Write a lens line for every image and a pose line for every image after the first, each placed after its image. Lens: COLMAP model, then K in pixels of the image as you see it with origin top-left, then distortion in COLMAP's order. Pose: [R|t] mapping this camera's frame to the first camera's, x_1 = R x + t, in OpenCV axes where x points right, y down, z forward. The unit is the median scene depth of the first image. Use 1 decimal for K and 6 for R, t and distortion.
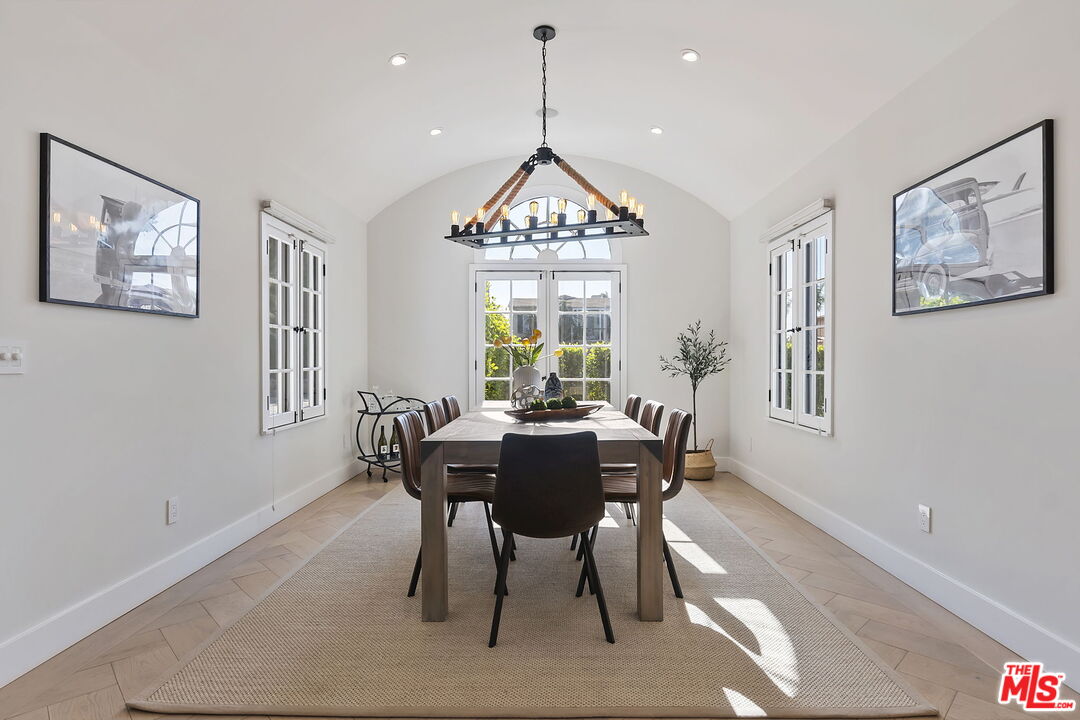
lens RADIAL K [[543.4, 0, 531.1], [0, 543.4, 355.2], [0, 0, 1]] dist [-0.008899, -0.002668]
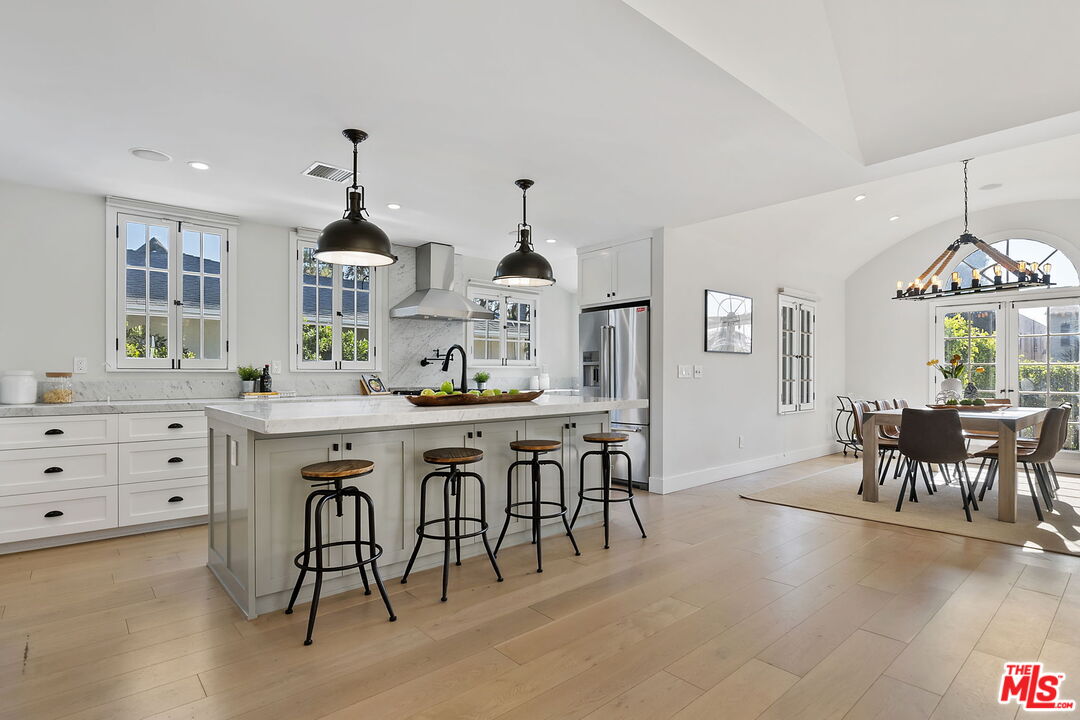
lens RADIAL K [[552.5, 0, 546.0], [0, 552.5, 380.1], [0, 0, 1]] dist [-0.001585, -0.000596]
pose [[0.686231, 0.008839, -0.727330, 0.322754], [-0.000281, 0.999929, 0.011887, 0.006235], [0.727383, -0.007953, 0.686185, -0.855091]]
